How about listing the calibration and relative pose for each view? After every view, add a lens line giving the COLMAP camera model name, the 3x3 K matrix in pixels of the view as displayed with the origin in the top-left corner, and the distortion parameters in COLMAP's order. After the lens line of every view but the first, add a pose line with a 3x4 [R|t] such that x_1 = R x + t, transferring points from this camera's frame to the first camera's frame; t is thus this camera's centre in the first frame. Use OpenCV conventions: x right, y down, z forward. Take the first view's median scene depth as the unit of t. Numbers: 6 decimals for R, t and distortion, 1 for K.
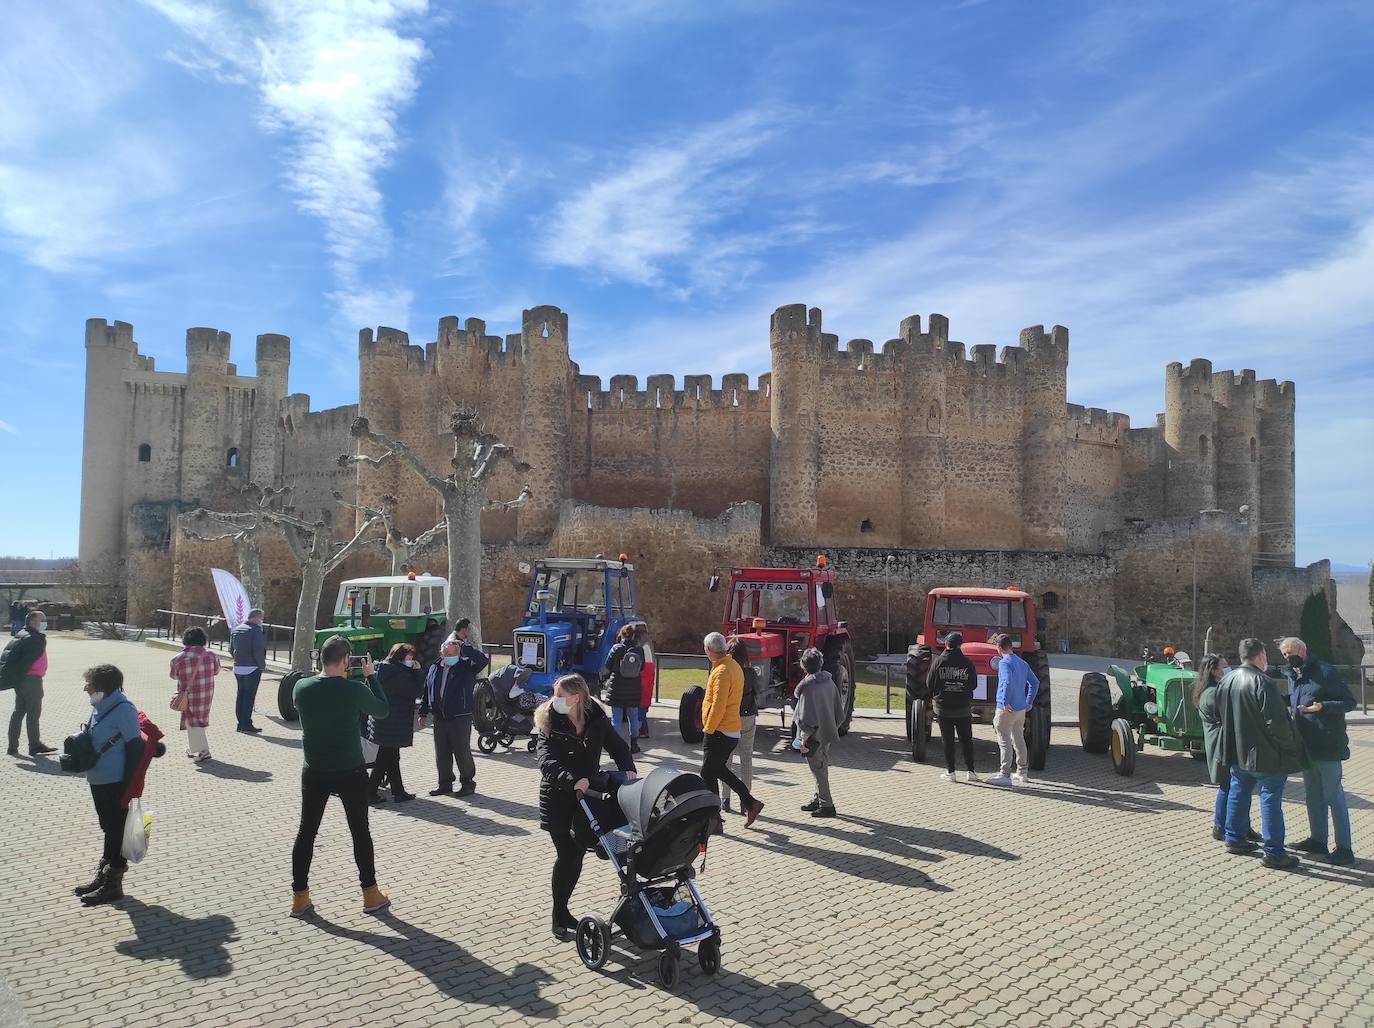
lens RADIAL K [[1025.5, 0, 689.1], [0, 1025.5, 507.5], [0, 0, 1]] dist [0.046477, -0.043924]
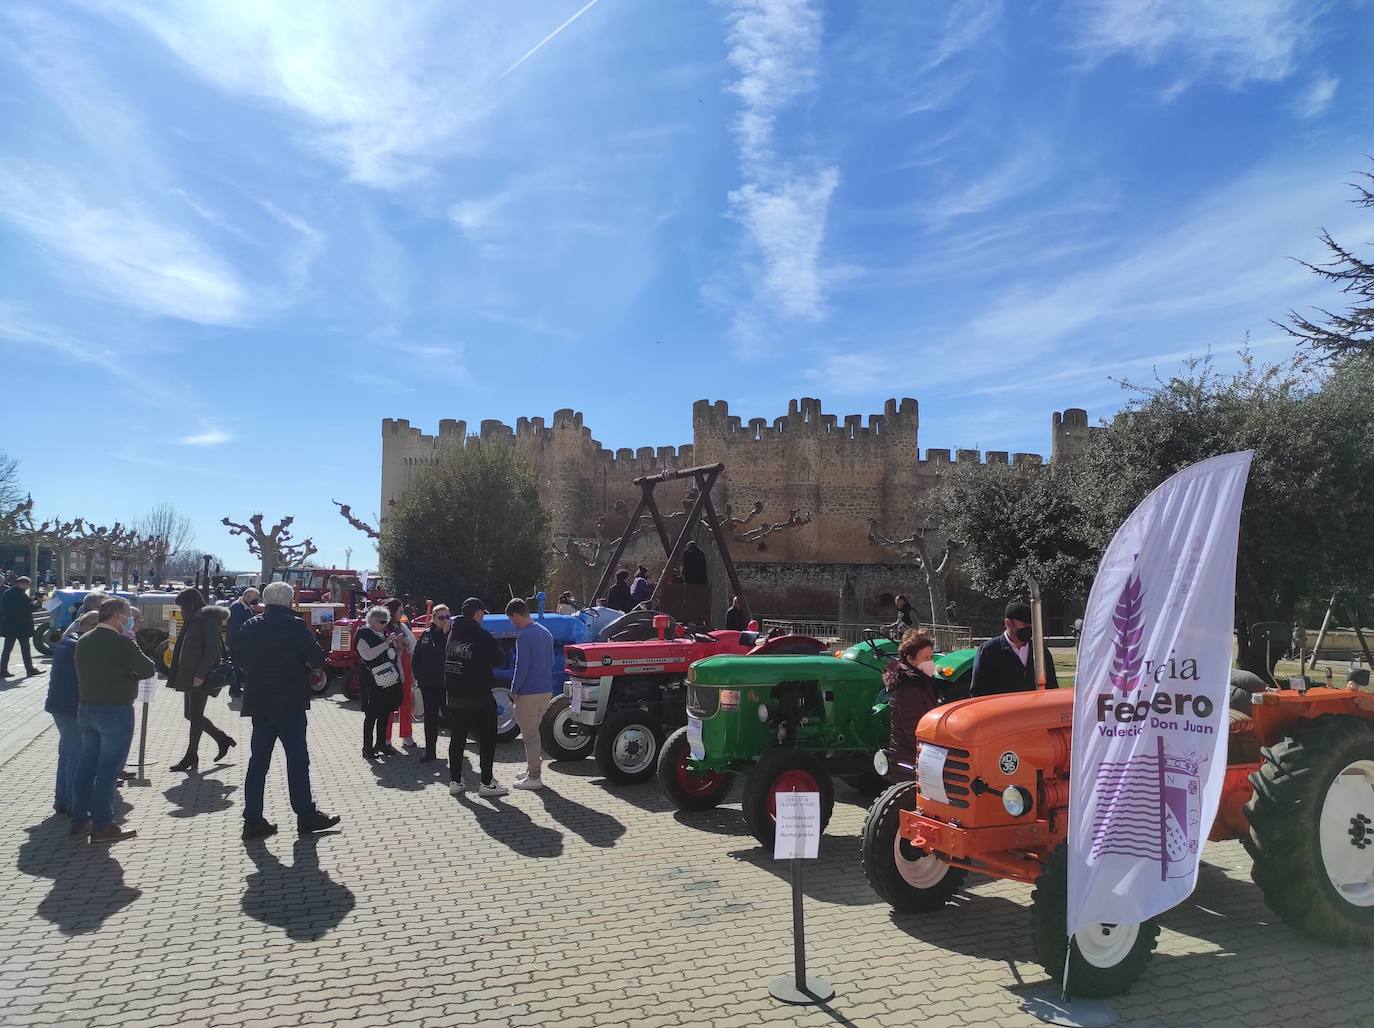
lens RADIAL K [[1007.9, 0, 688.7], [0, 1007.9, 519.1], [0, 0, 1]] dist [0.000323, -0.001115]
pose [[0.927274, -0.021558, -0.373763, 0.590655], [0.019781, 0.999767, -0.008589, -0.010920], [0.373861, 0.000571, 0.927484, -0.342917]]
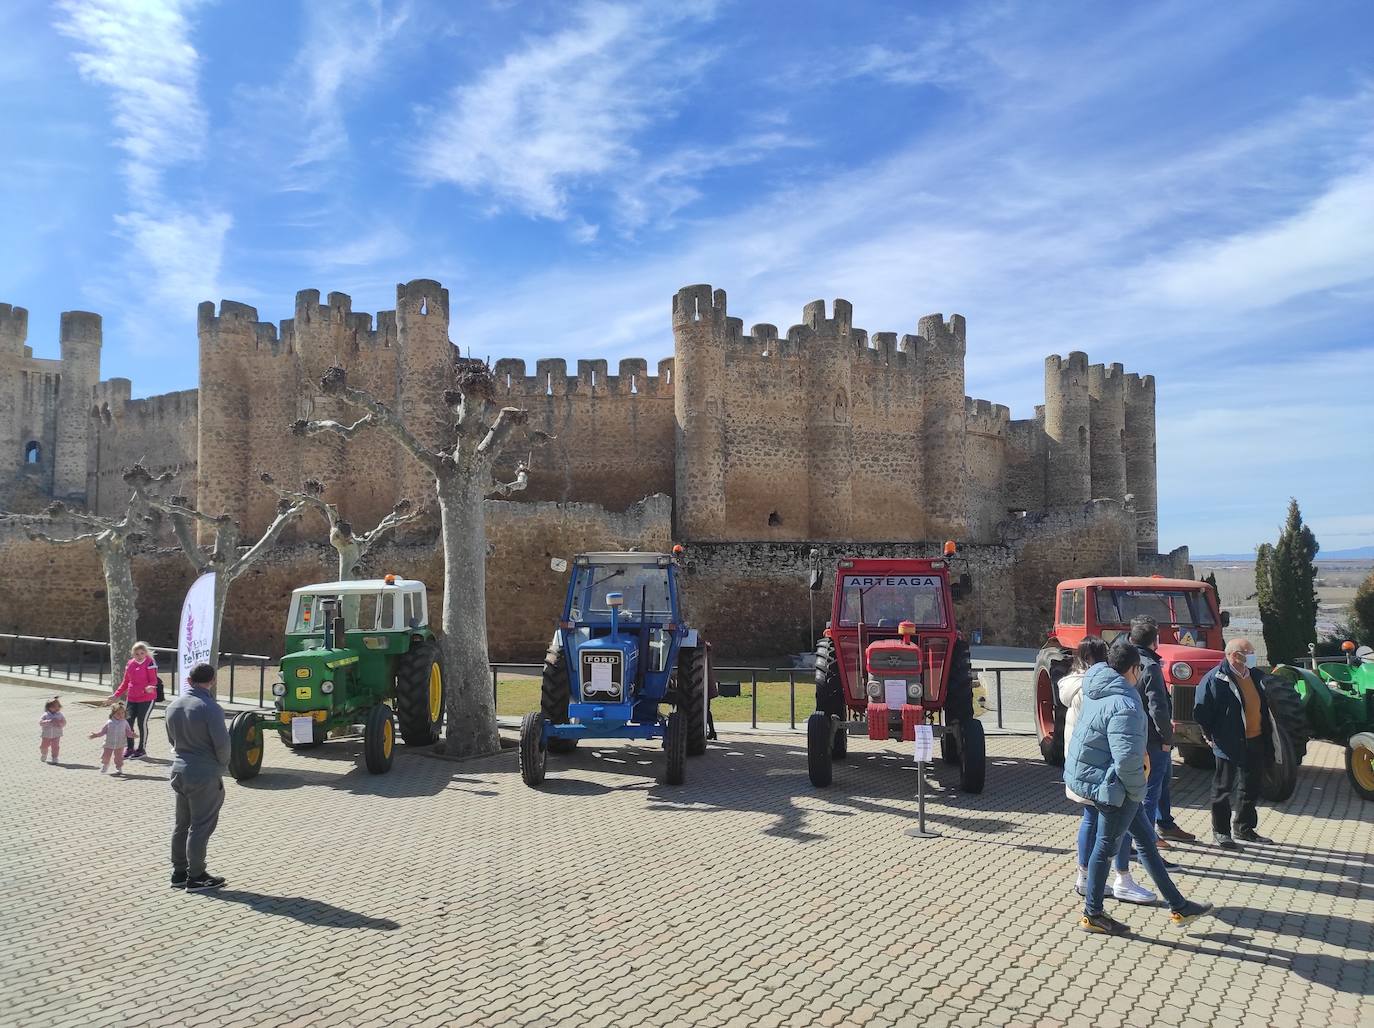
lens RADIAL K [[1025.5, 0, 696.8], [0, 1025.5, 510.2], [0, 0, 1]] dist [0.046477, -0.043924]
pose [[0.985625, -0.012268, 0.168500, -0.057463], [0.011745, 0.999923, 0.004097, 0.004771], [-0.168537, -0.002059, 0.985693, 0.067768]]
